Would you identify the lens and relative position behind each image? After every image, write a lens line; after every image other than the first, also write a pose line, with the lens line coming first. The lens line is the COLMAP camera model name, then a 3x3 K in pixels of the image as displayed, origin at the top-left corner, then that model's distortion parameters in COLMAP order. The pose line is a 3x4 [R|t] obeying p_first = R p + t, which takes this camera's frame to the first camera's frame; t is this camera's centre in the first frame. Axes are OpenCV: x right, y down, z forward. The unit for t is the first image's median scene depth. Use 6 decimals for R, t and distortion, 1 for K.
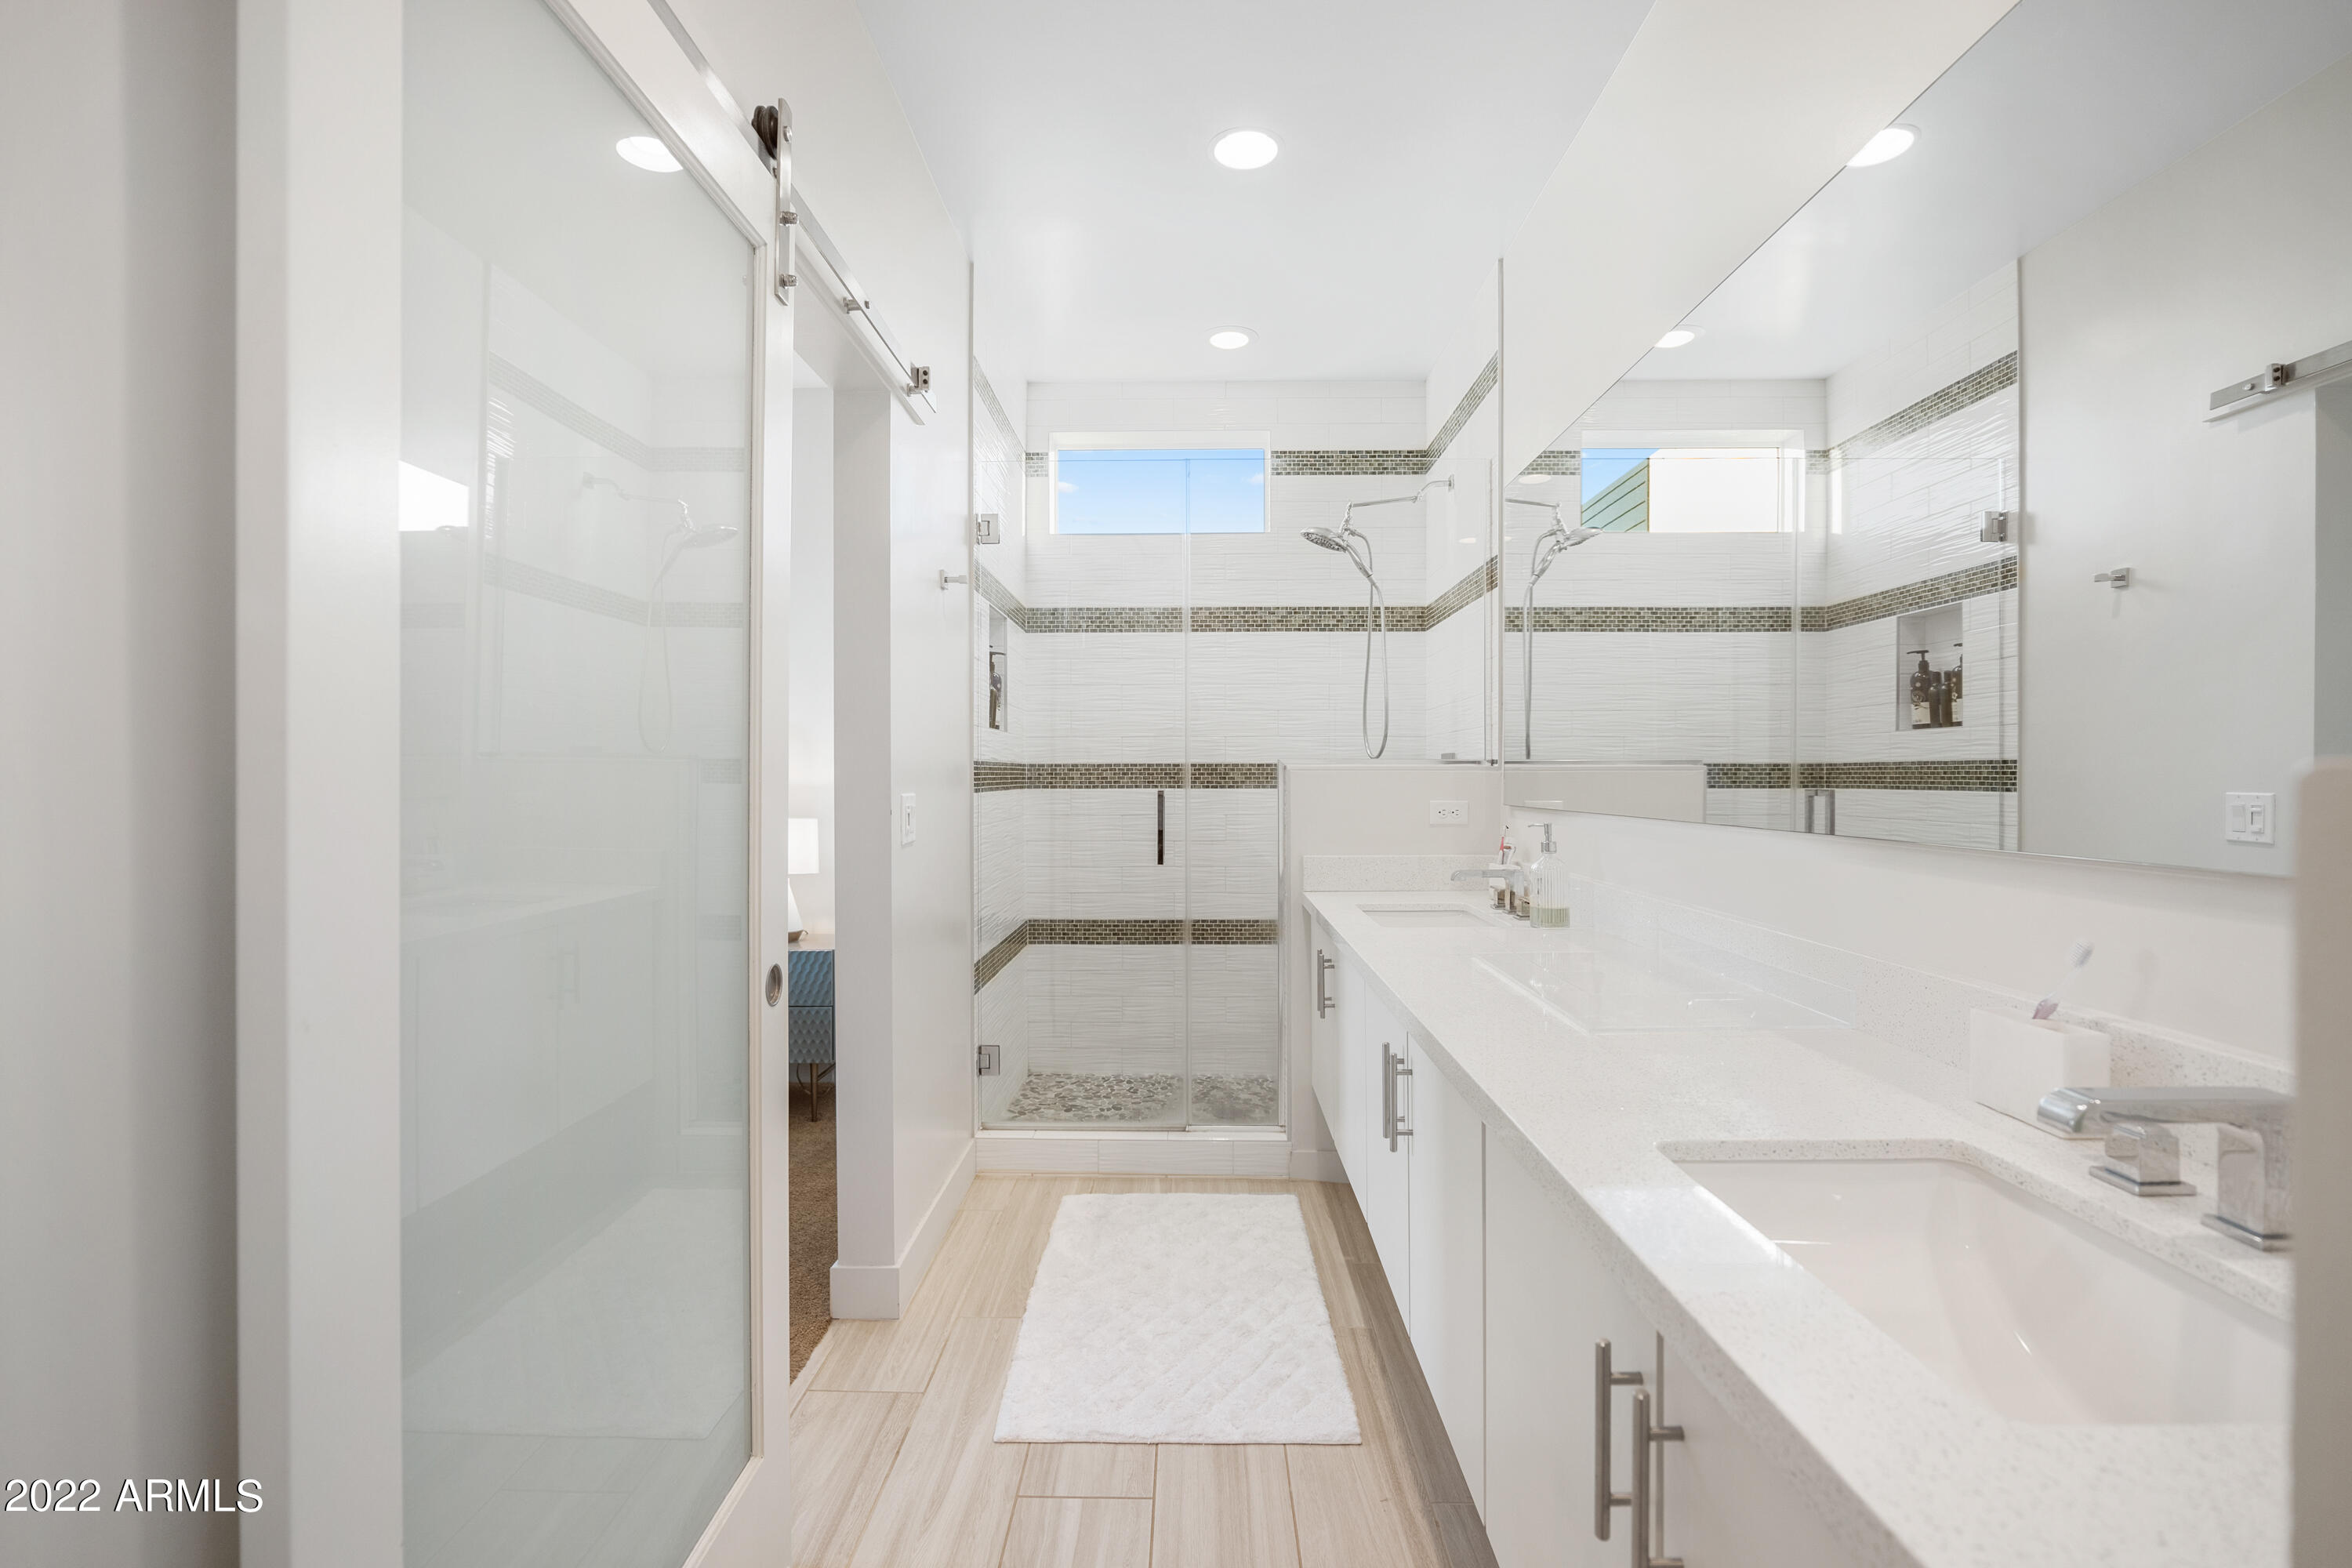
lens RADIAL K [[1137.4, 0, 1182.2], [0, 1137.4, 775.2], [0, 0, 1]] dist [-0.016612, 0.001407]
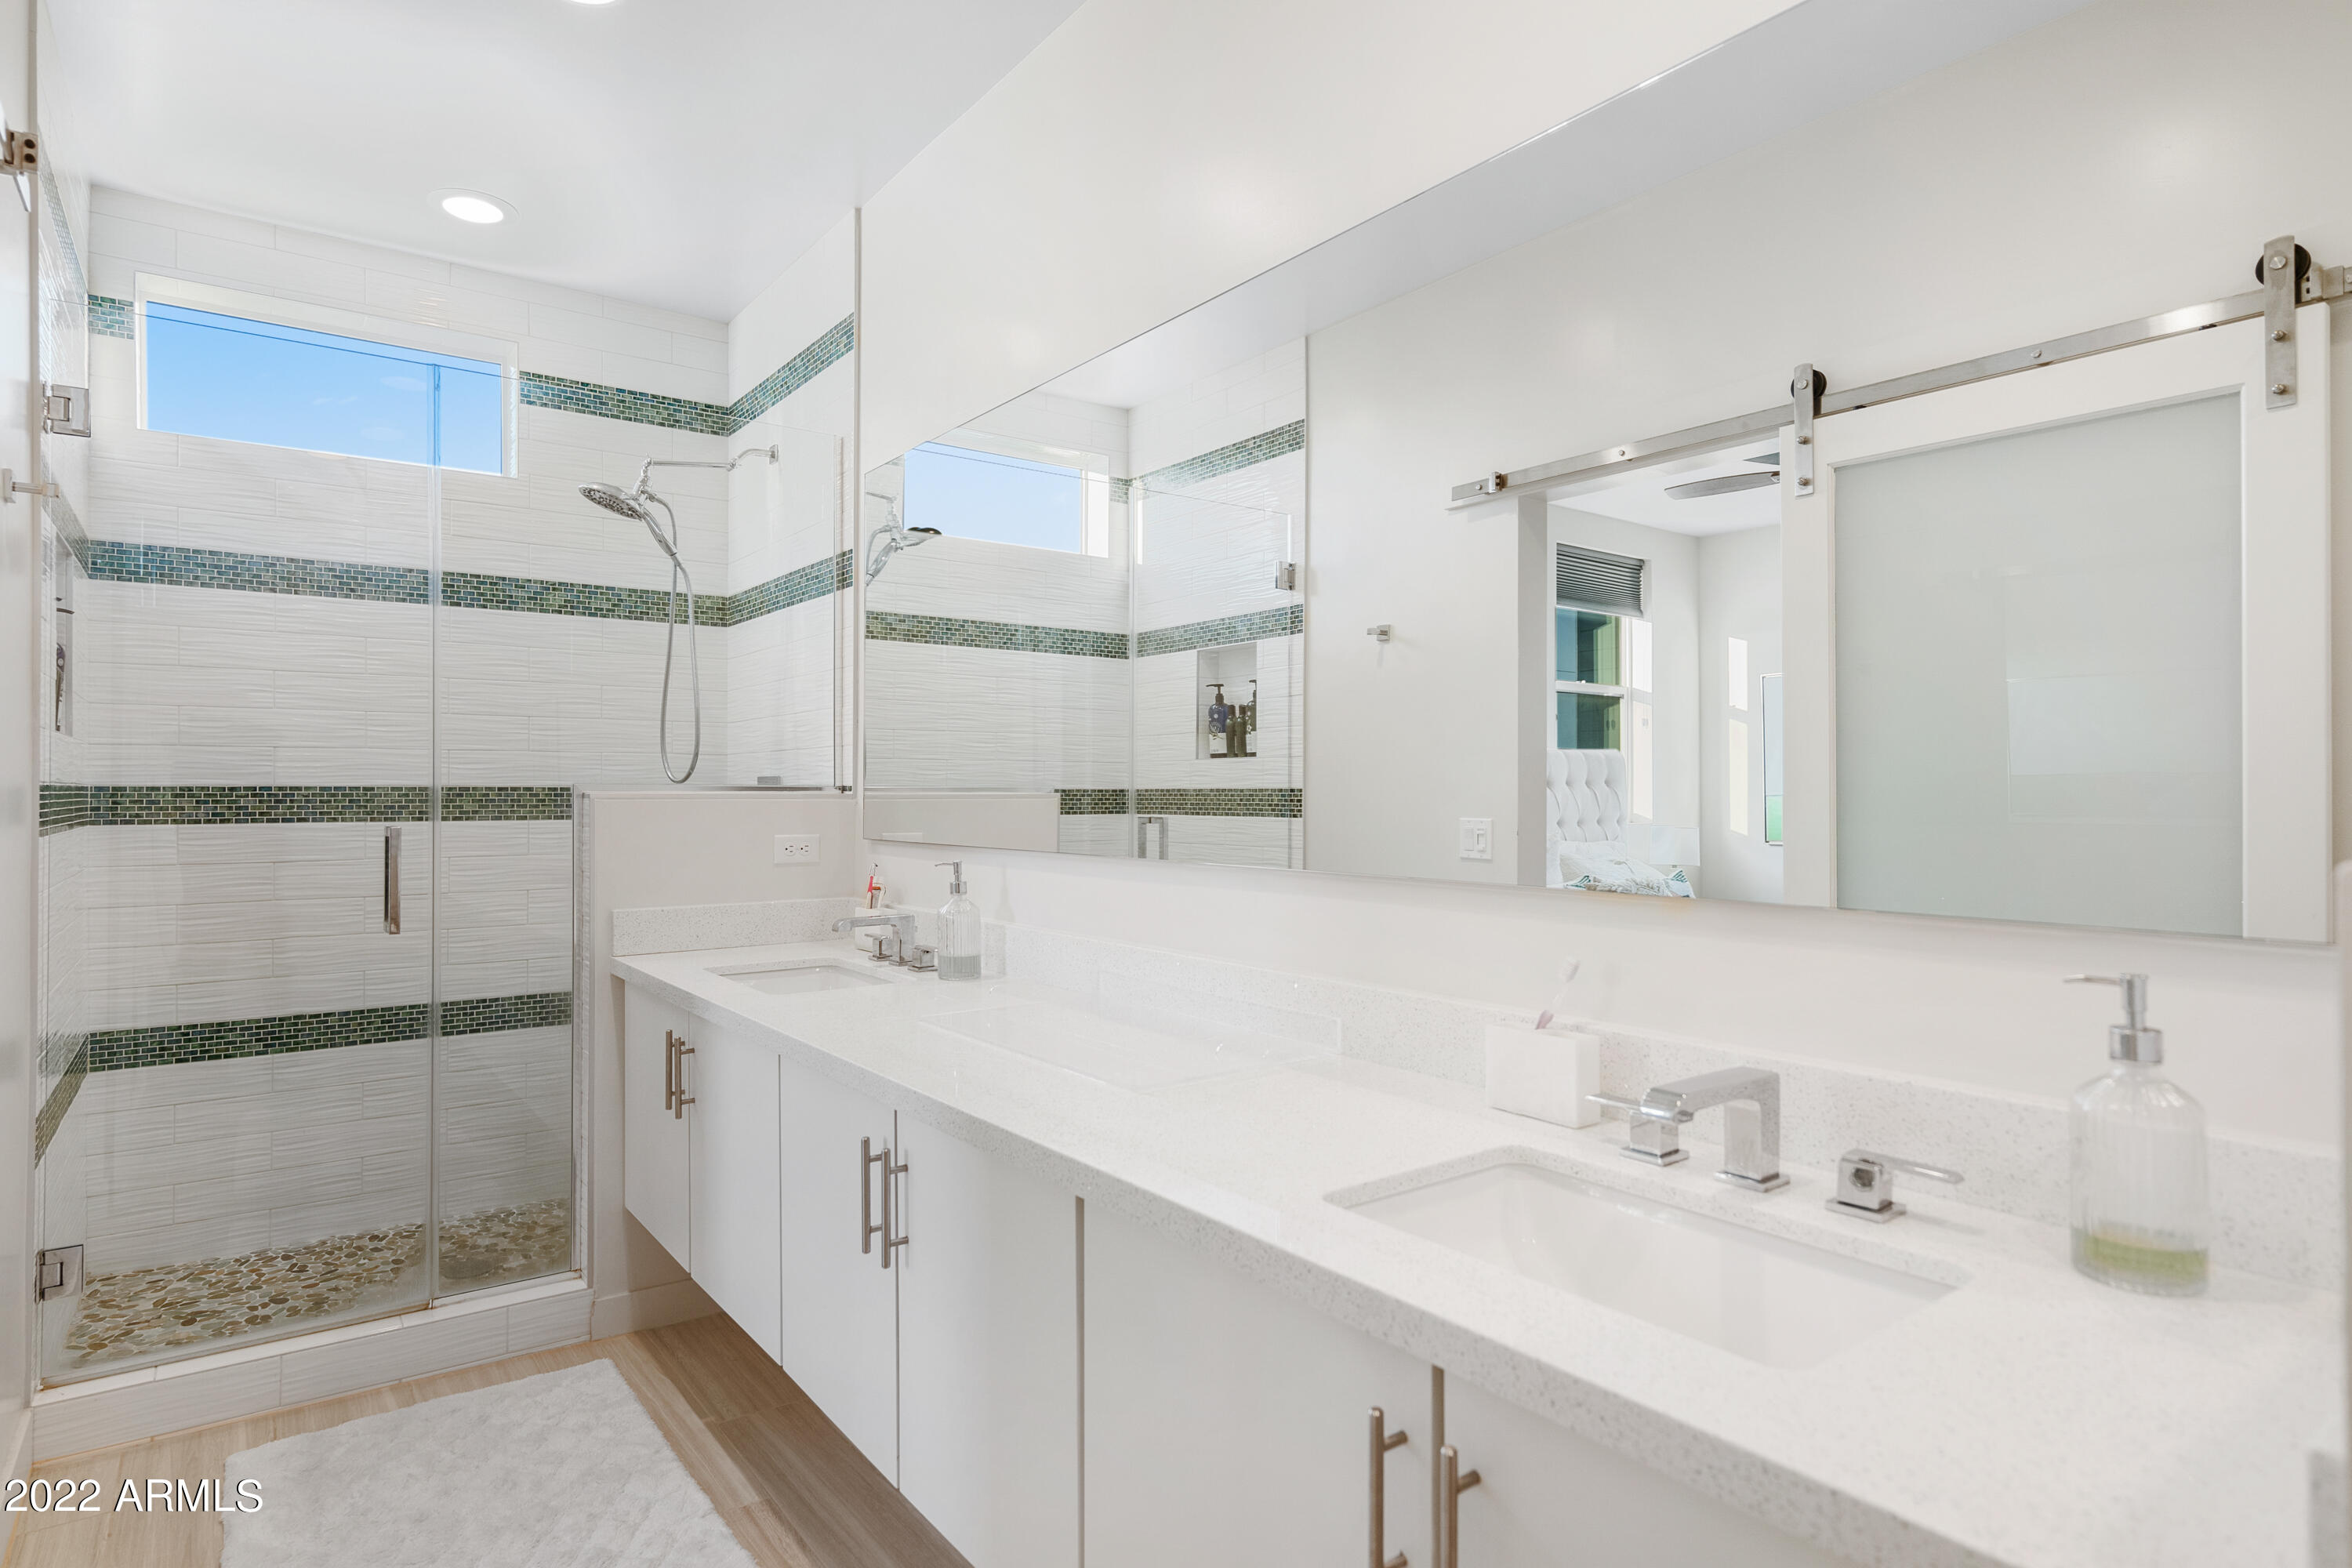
lens RADIAL K [[1311.0, 0, 1182.6], [0, 1311.0, 771.2], [0, 0, 1]] dist [0.004329, 0.004049]
pose [[0.784163, 0.011247, 0.620453, -0.139137], [-0.002397, 0.999883, -0.015094, -0.010433], [-0.620550, 0.010349, 0.784099, 0.060728]]
